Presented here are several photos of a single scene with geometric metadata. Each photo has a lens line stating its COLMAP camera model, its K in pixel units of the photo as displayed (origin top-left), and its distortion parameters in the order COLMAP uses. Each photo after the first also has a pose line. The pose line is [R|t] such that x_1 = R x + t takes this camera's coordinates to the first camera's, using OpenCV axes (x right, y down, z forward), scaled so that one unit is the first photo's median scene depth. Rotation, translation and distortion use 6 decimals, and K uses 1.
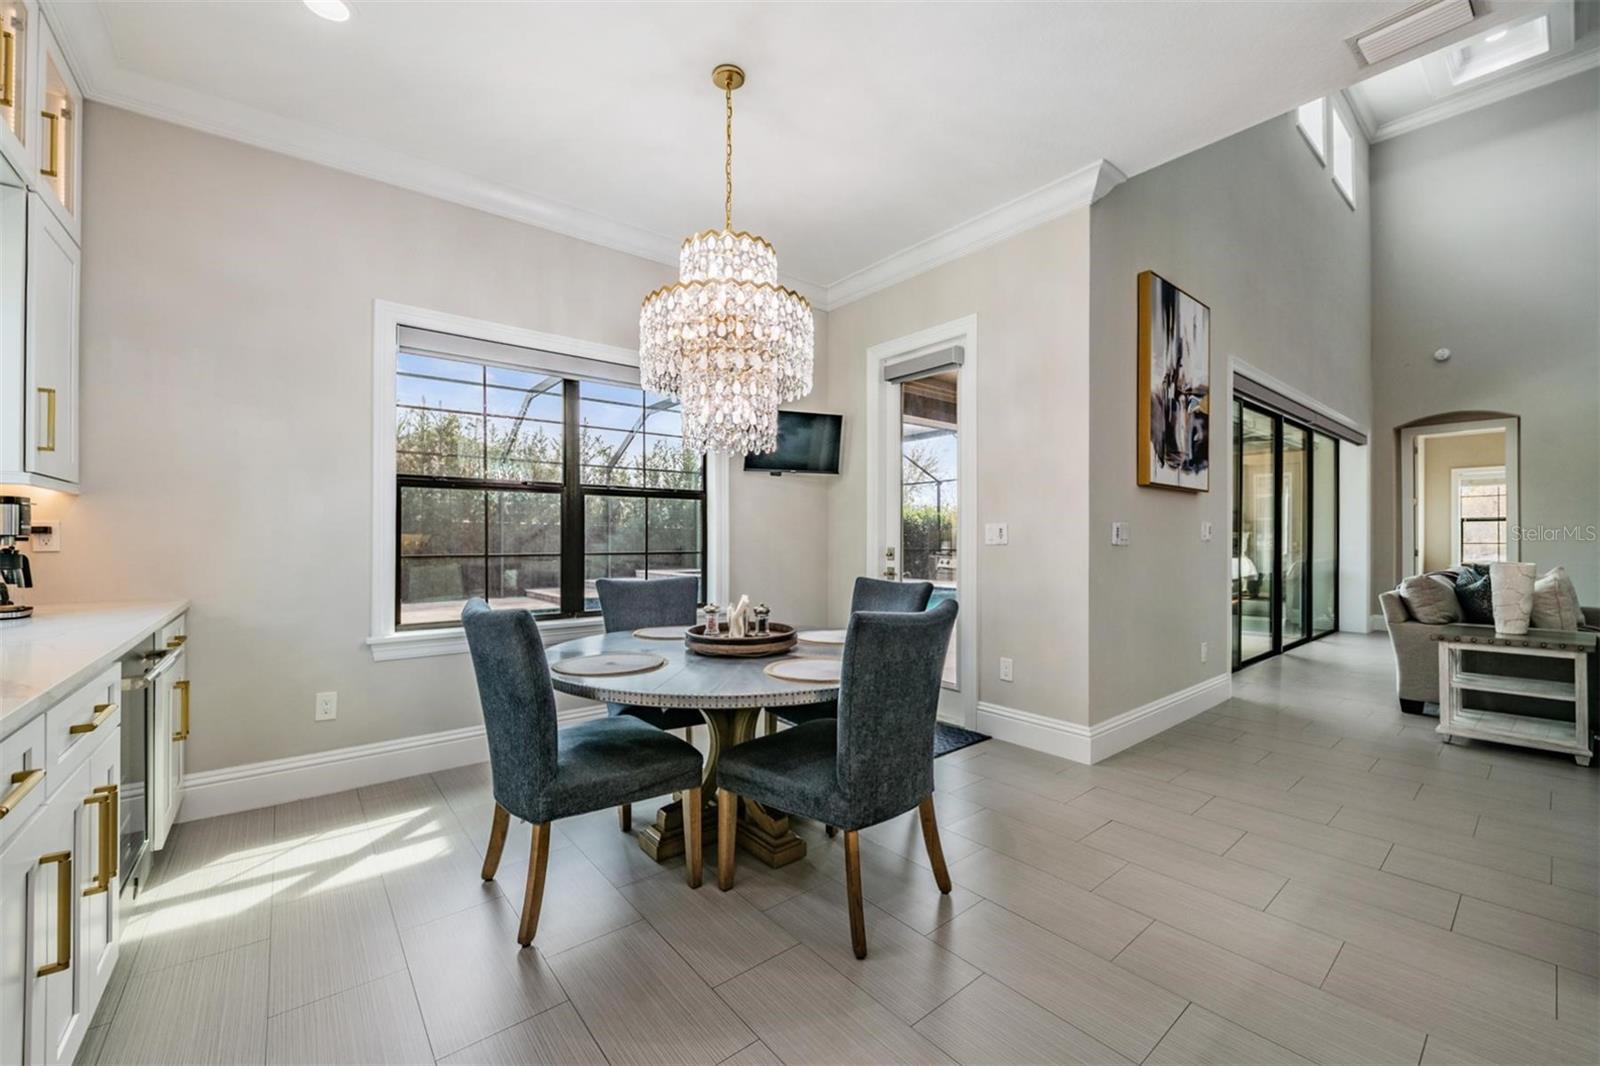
lens RADIAL K [[643.4, 0, 807.7], [0, 643.4, 528.8], [0, 0, 1]] dist [-0.012707, 0.000320]
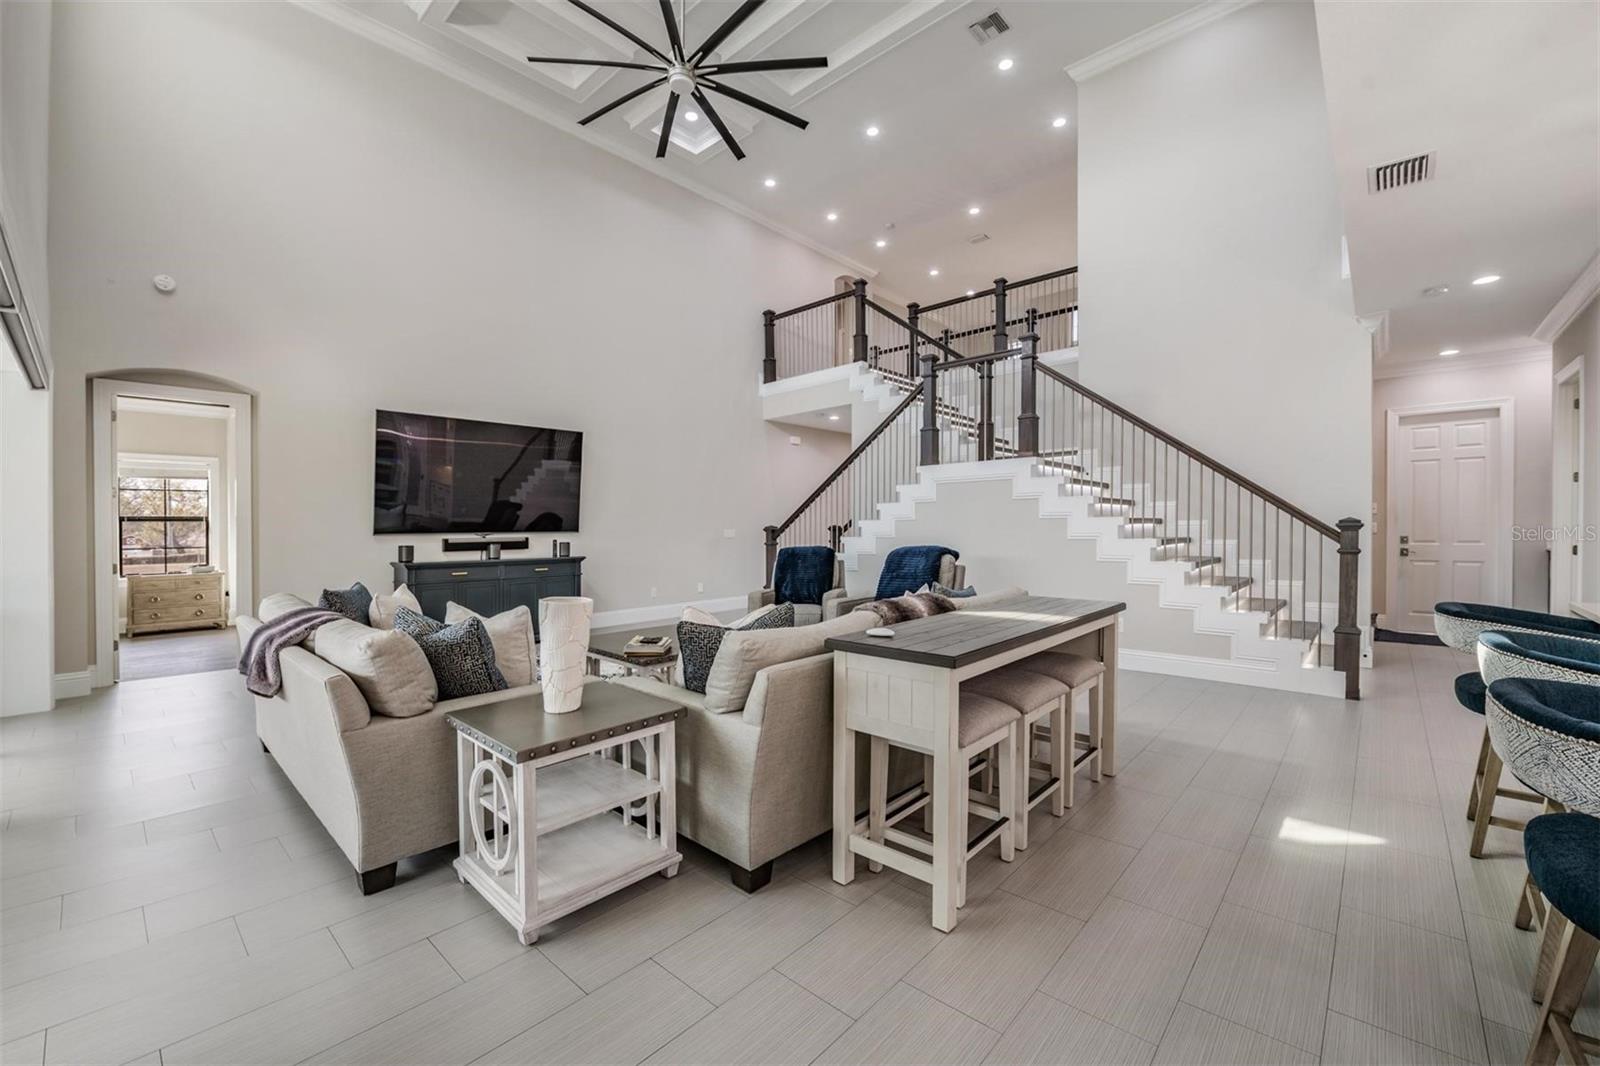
lens RADIAL K [[643.4, 0, 807.7], [0, 643.4, 528.8], [0, 0, 1]] dist [-0.012707, 0.000320]
pose [[-0.149476, 0.004587, 0.988755, 0.469264], [-0.011016, 0.999919, -0.006305, -0.021012], [-0.988704, -0.011835, -0.149413, 0.944385]]
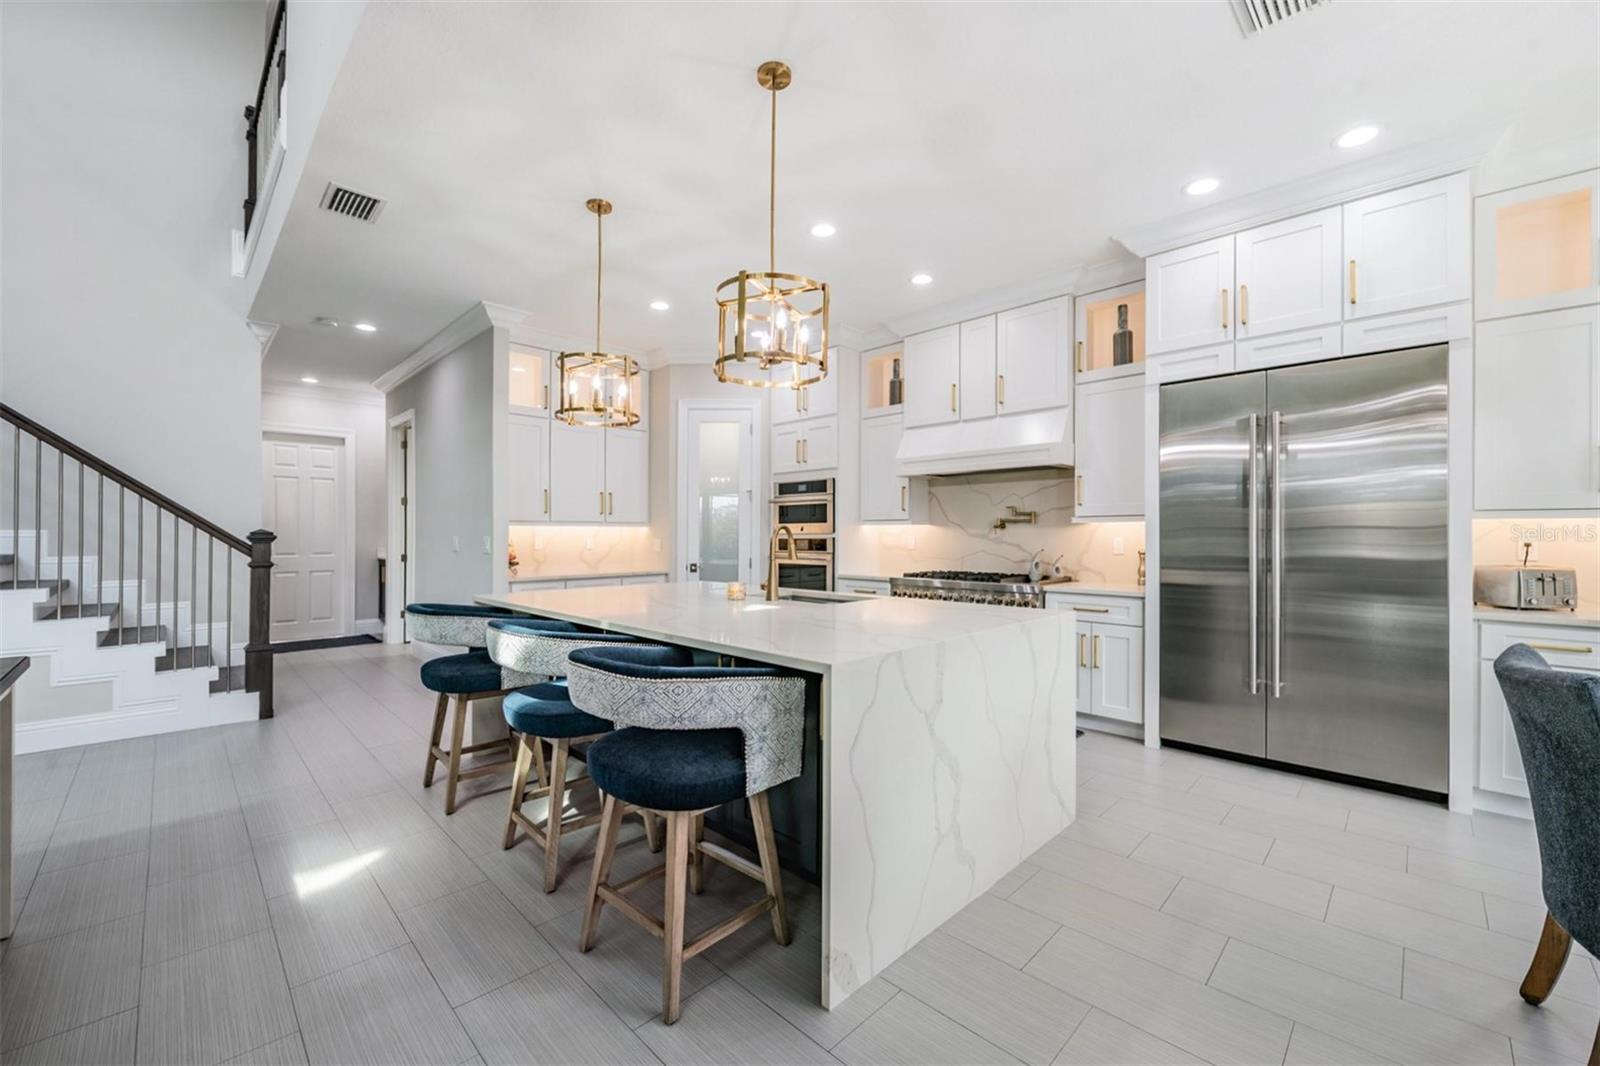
lens RADIAL K [[645.1, 0, 800.4], [0, 645.1, 543.0], [0, 0, 1]] dist [-0.013991, -0.000122]
pose [[-0.995510, 0.009298, -0.094199, 0.665876], [0.010028, 0.999923, -0.007284, -0.018363], [0.094124, -0.008196, -0.995527, 0.999009]]
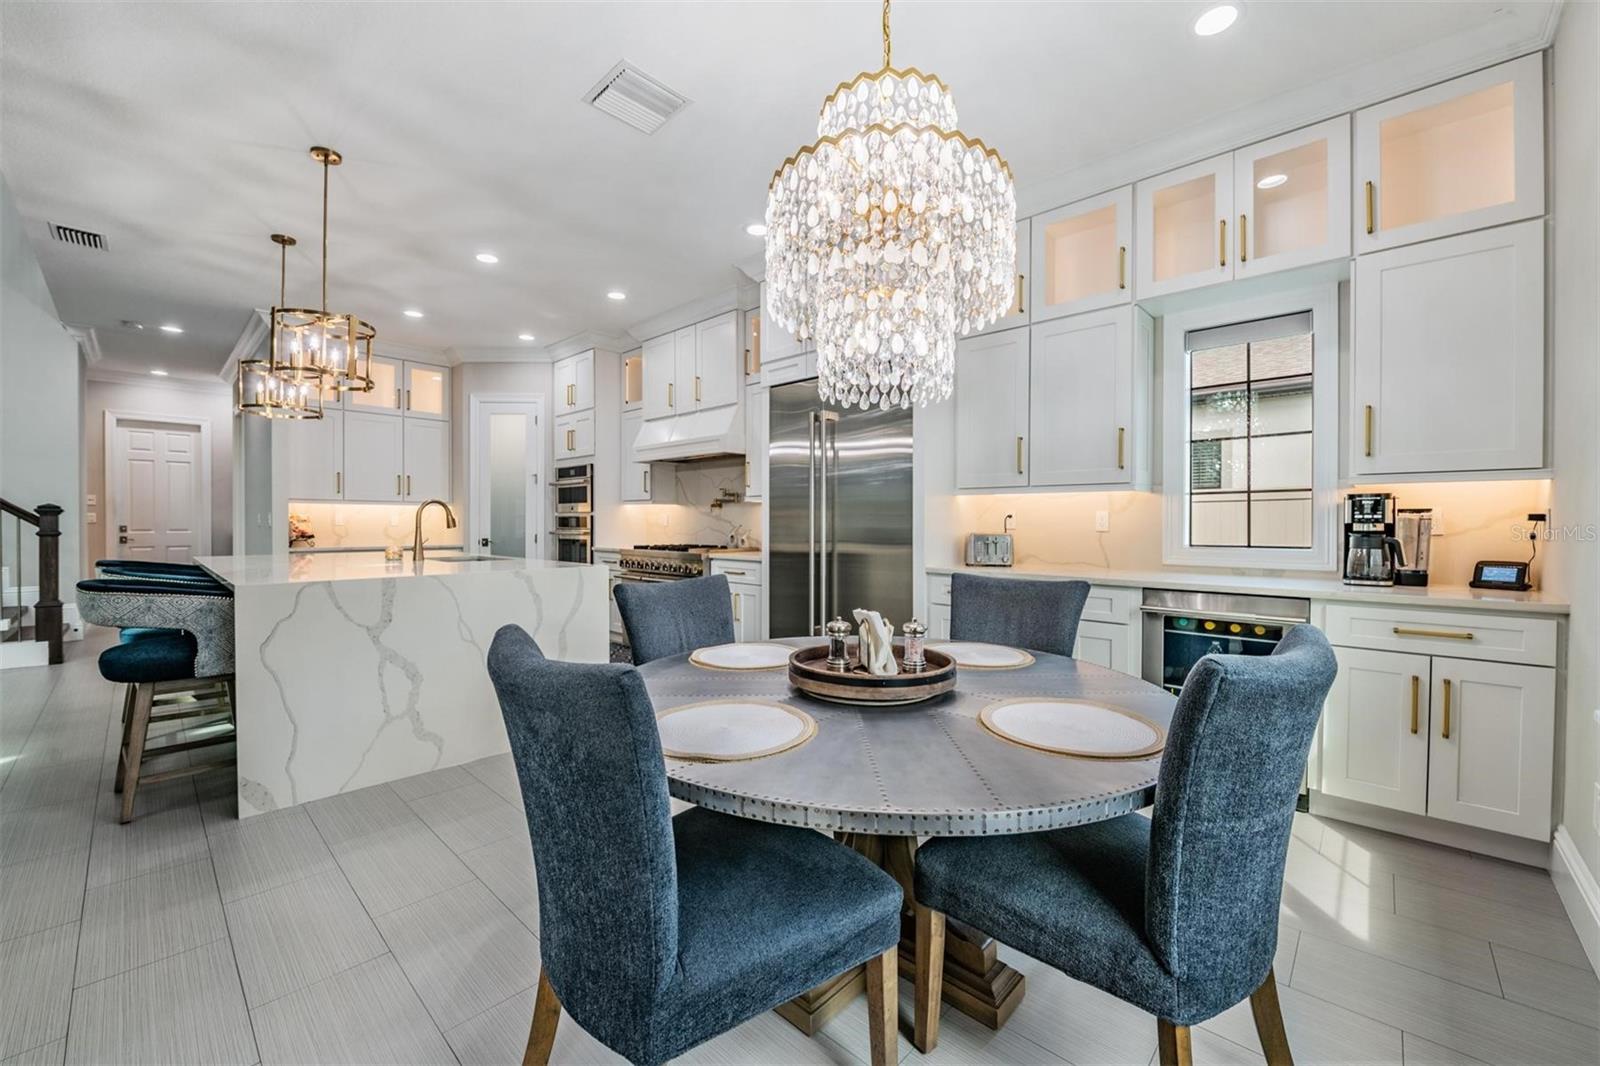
lens RADIAL K [[631.5, 0, 798.7], [0, 631.5, 539.1], [0, 0, 1]] dist [-0.019261, 0.000179]
pose [[-0.991668, 0.006676, -0.128650, 0.048628], [0.005893, 0.999962, 0.006472, 0.018949], [0.128688, 0.005660, -0.991669, 1.290100]]
